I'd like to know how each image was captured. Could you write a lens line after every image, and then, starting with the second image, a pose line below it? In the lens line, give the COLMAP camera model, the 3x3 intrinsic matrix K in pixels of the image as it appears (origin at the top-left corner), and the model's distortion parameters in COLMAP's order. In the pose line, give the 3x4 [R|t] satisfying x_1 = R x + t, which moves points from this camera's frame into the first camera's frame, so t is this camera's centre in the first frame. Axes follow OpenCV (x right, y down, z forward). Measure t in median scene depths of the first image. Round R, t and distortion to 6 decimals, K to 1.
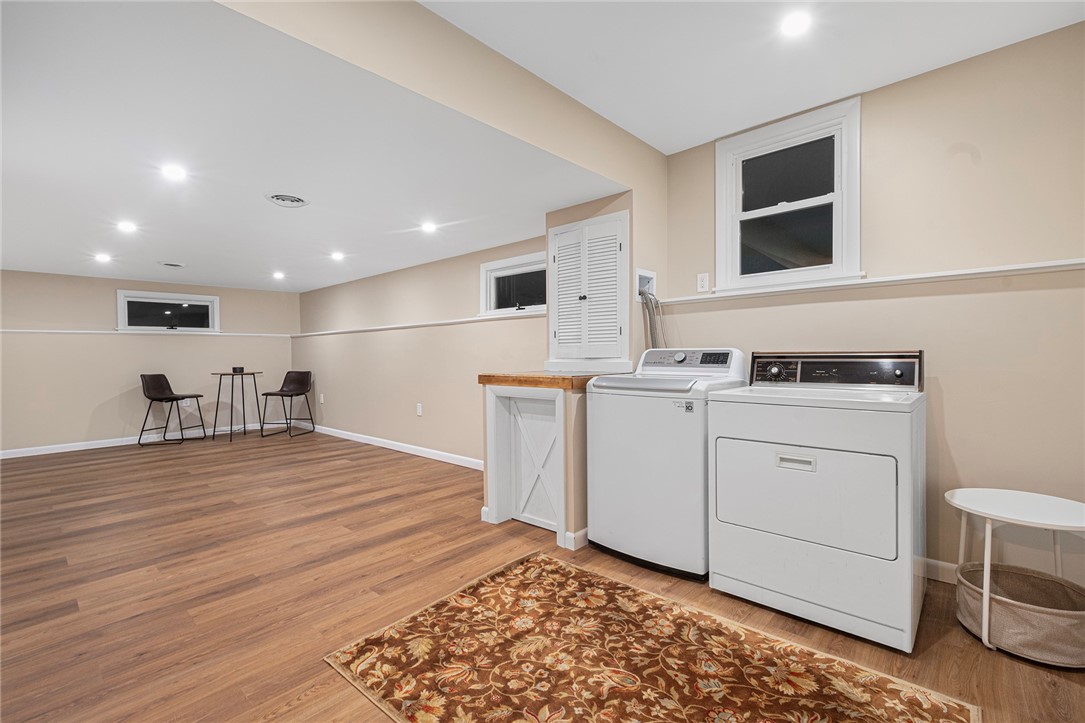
lens RADIAL K [[480.4, 0, 542.5], [0, 480.4, 361.5], [0, 0, 1]] dist [0.012016, -0.000471]
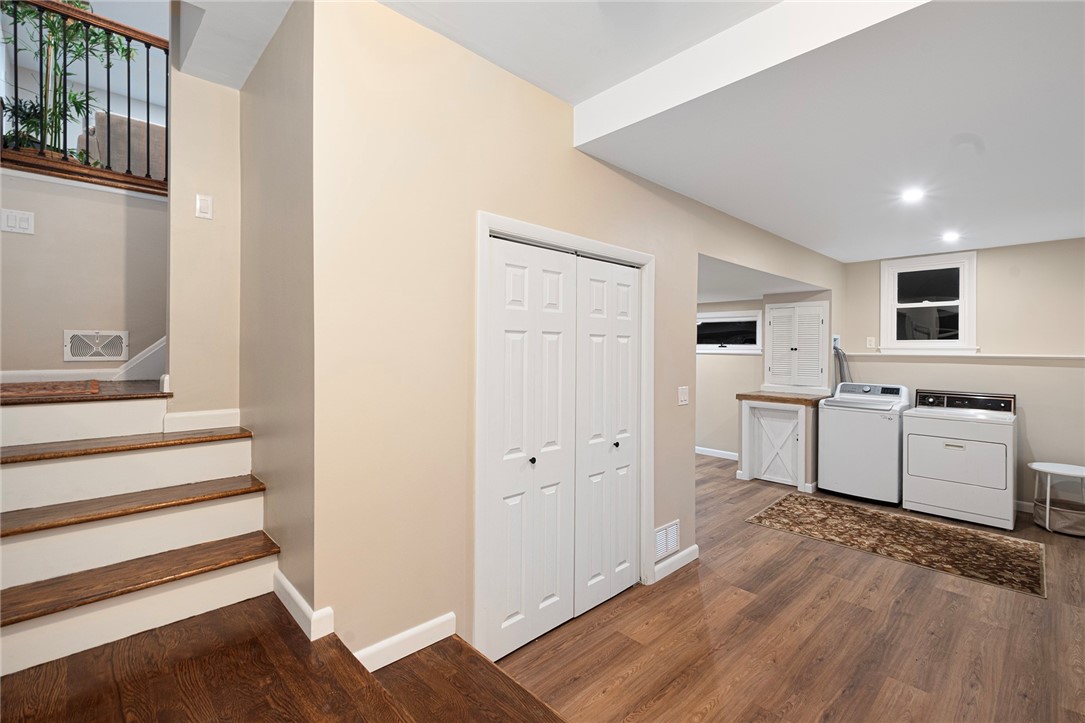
lens RADIAL K [[484.1, 0, 545.9], [0, 484.1, 345.6], [0, 0, 1]] dist [0.009825, -0.000356]
pose [[0.997217, 0.020148, -0.071780, -0.834753], [-0.021722, 0.999539, -0.021210, -0.114021], [0.071320, 0.022710, 0.997195, -0.956807]]
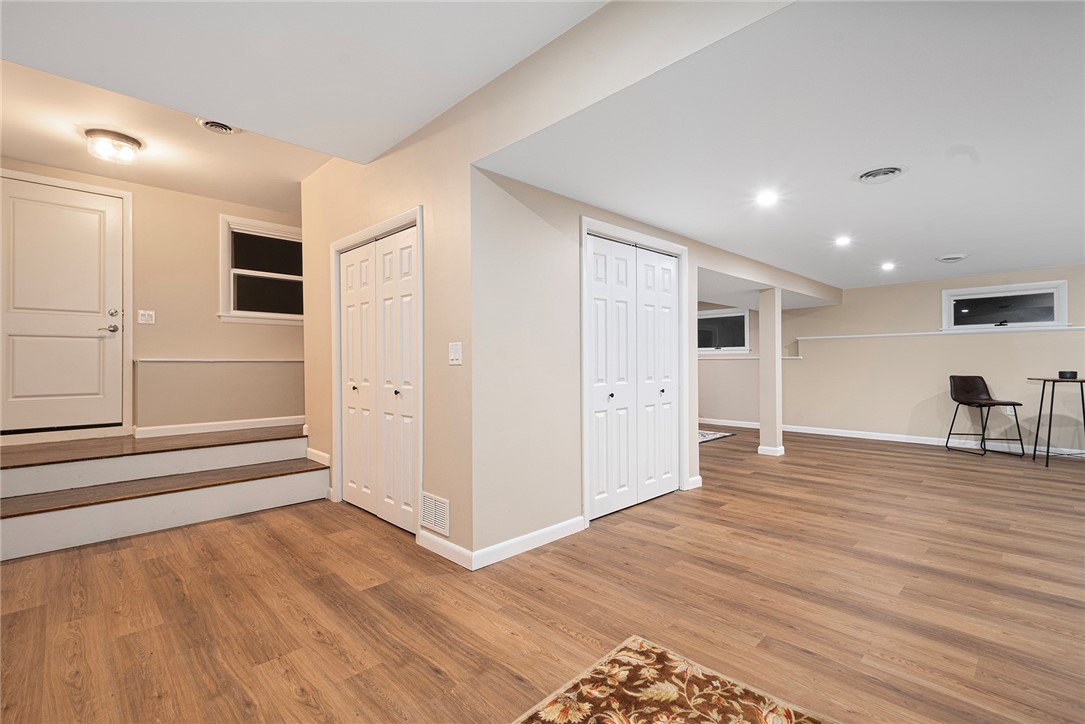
lens RADIAL K [[480.4, 0, 542.5], [0, 480.4, 362.0], [0, 0, 1]] dist [0.012016, -0.000471]
pose [[-0.048704, 0.011985, -0.998741, 0.427558], [-0.007979, 0.999891, 0.012387, -0.014824], [0.998781, 0.008572, -0.048603, 0.552059]]
